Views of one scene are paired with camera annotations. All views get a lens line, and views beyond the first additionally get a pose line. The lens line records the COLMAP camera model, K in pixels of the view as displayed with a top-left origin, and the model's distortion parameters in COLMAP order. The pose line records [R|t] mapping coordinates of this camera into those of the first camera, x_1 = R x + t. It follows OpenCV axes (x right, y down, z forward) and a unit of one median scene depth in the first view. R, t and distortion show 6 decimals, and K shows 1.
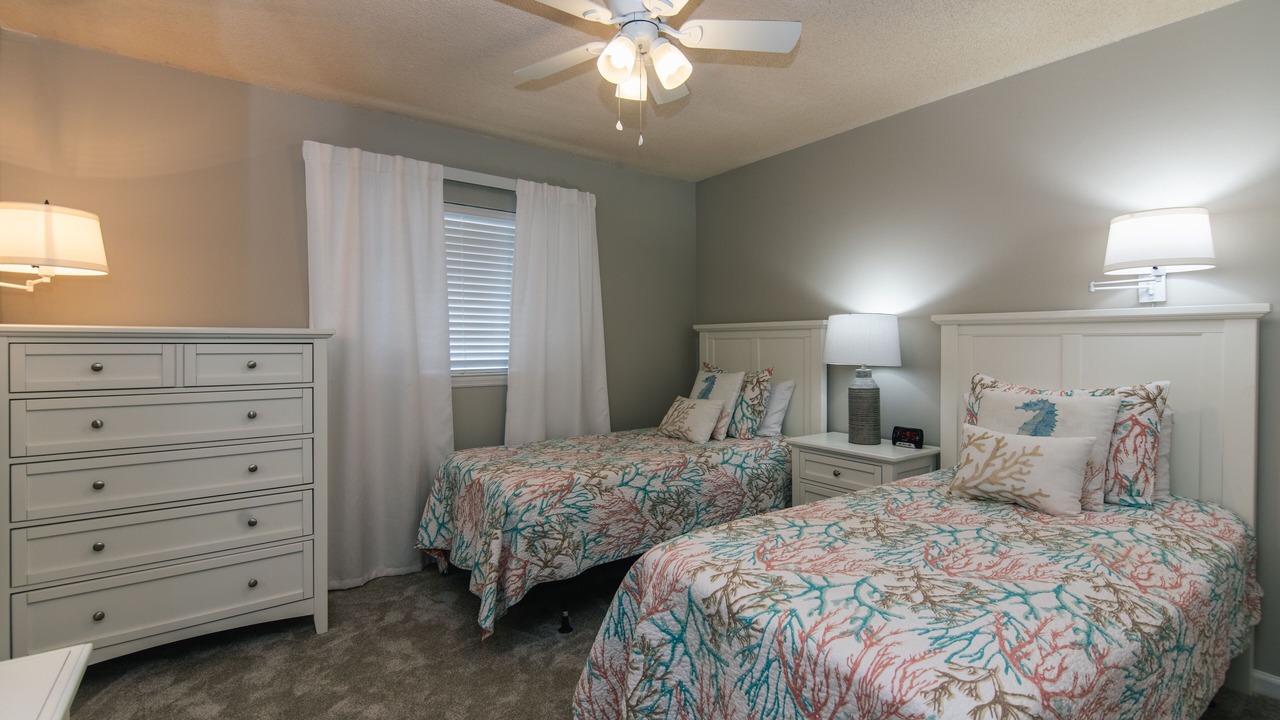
lens RADIAL K [[580.7, 0, 640.0], [0, 580.7, 360.0], [0, 0, 1]] dist [-0.001923, -0.007305]
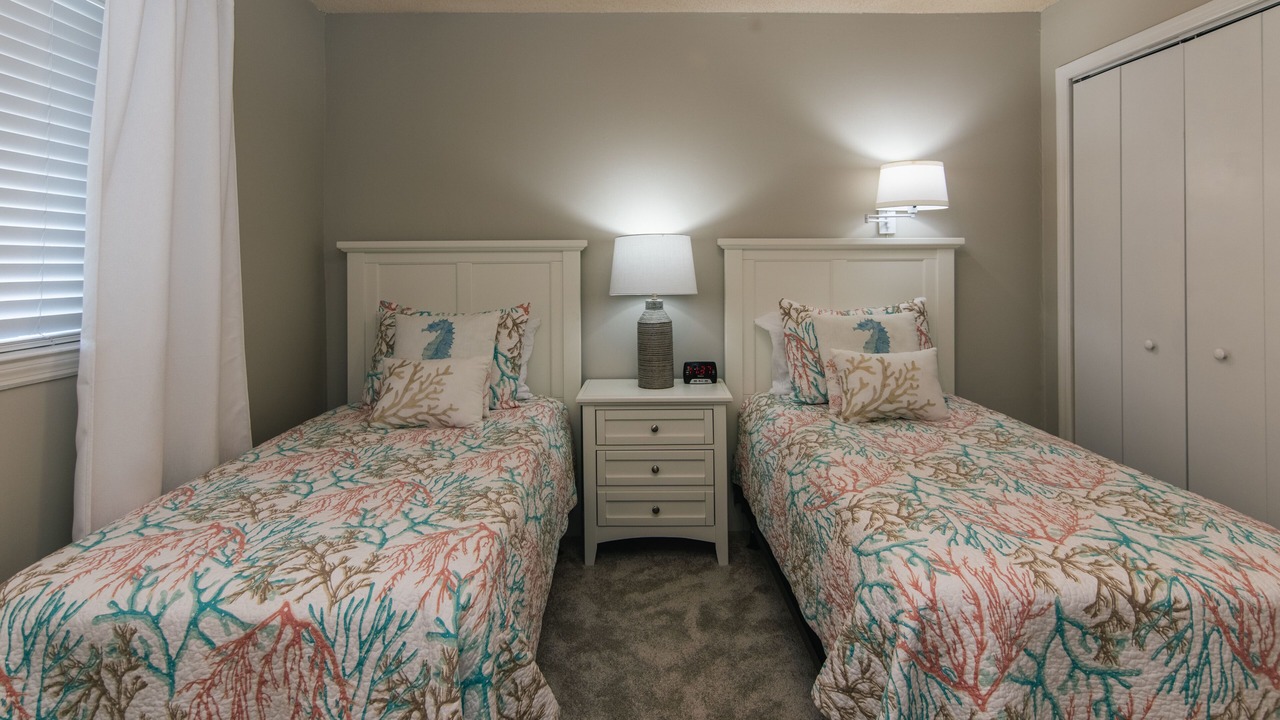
lens RADIAL K [[685.8, 0, 638.5], [0, 685.8, 267.0], [0, 0, 1]] dist [-0.003677, 0.000726]
pose [[0.575377, -0.006571, 0.817862, -0.684468], [0.029363, 0.999489, -0.012627, -0.030322], [-0.817361, 0.031280, 0.575276, 0.673936]]
